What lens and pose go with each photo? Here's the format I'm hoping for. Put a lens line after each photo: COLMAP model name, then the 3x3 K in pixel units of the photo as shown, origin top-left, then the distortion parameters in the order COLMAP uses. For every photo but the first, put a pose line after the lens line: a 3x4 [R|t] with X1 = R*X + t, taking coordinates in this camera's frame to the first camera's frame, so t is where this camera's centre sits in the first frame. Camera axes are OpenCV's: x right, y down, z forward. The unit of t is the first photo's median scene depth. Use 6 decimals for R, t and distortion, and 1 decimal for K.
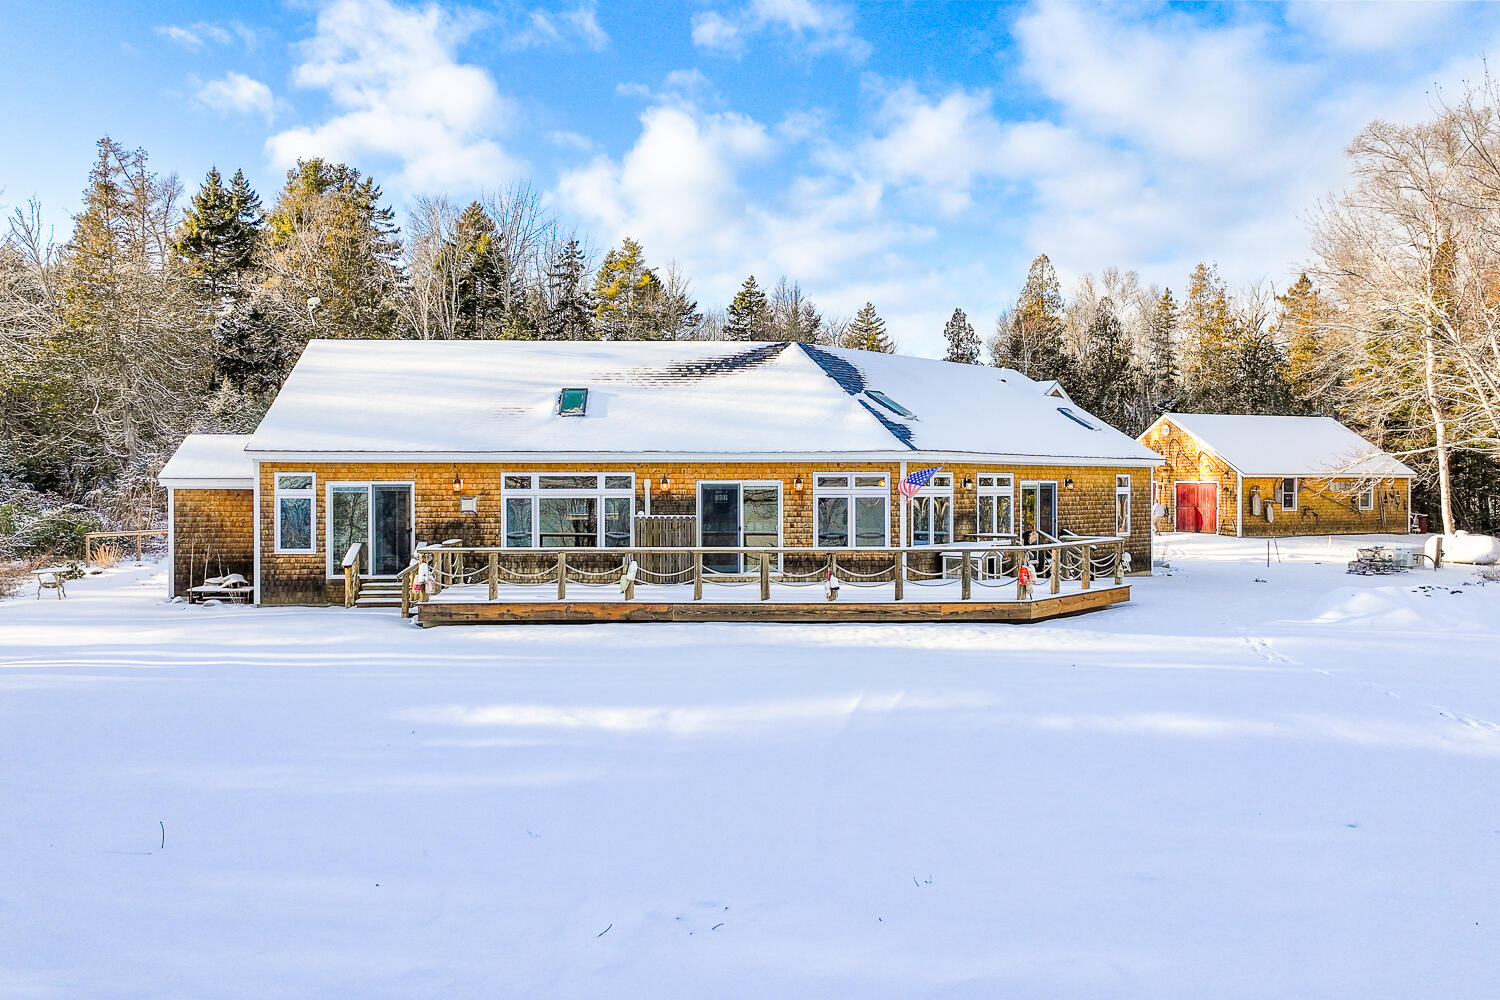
lens RADIAL K [[1065.2, 0, 750.0], [0, 1065.2, 500.0], [0, 0, 1]] dist [0.001629, 0.000514]
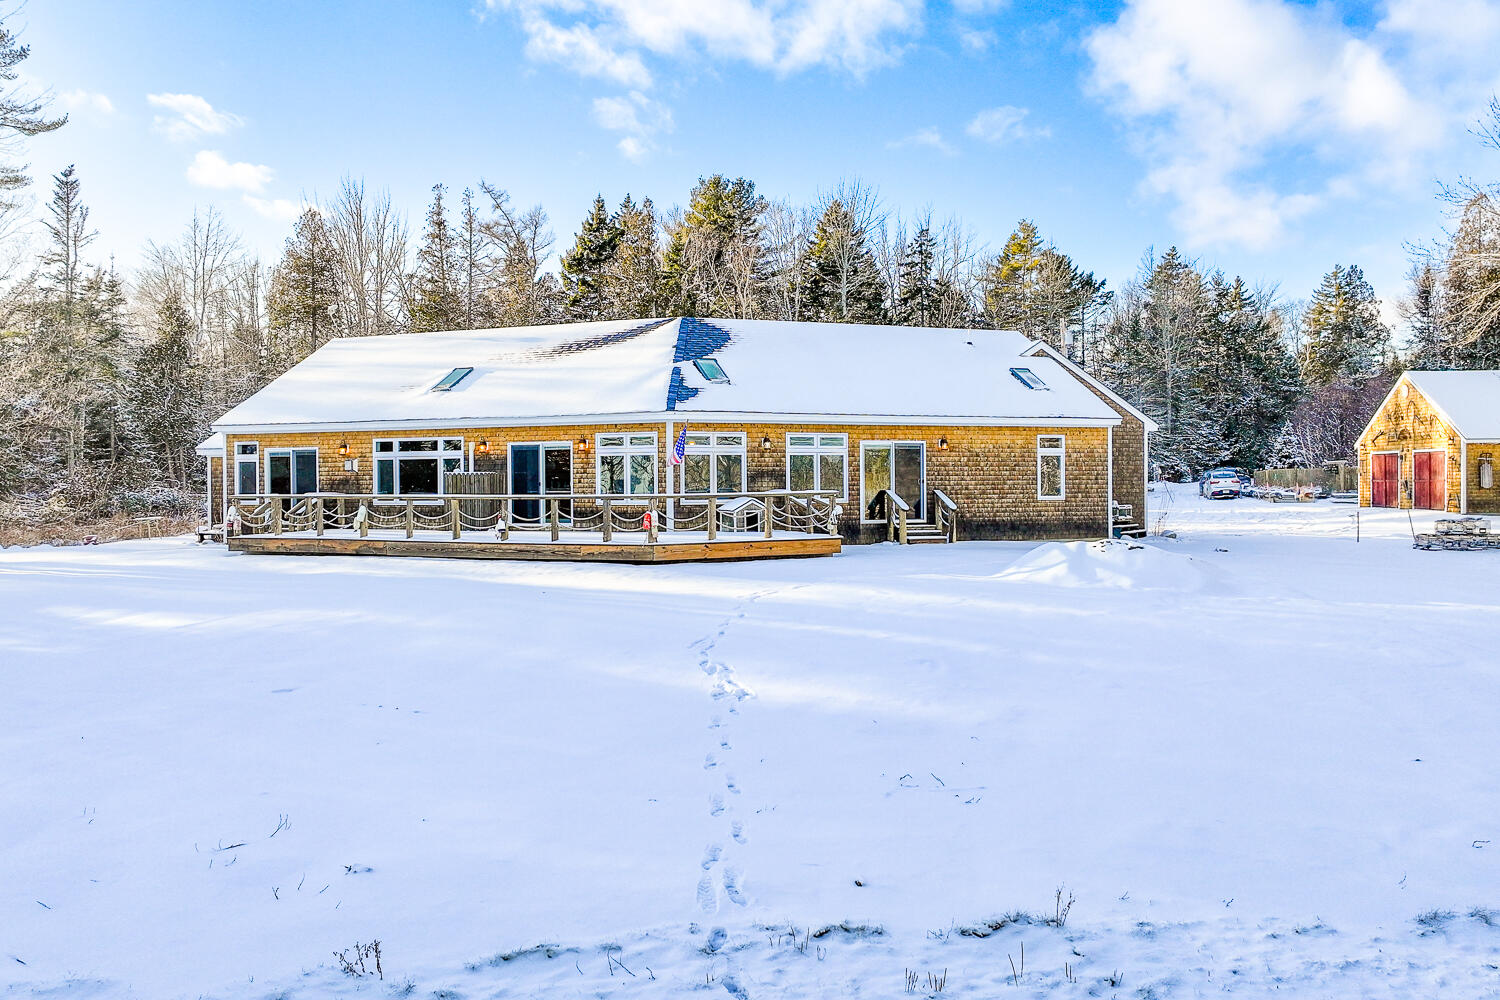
lens RADIAL K [[1046.1, 0, 750.0], [0, 1046.1, 500.0], [0, 0, 1]] dist [0.006129, 0.001485]
pose [[0.928272, 0.003321, -0.371887, 0.615427], [0.001723, 0.999911, 0.013231, 0.029423], [0.371897, -0.012923, 0.928184, 0.043567]]
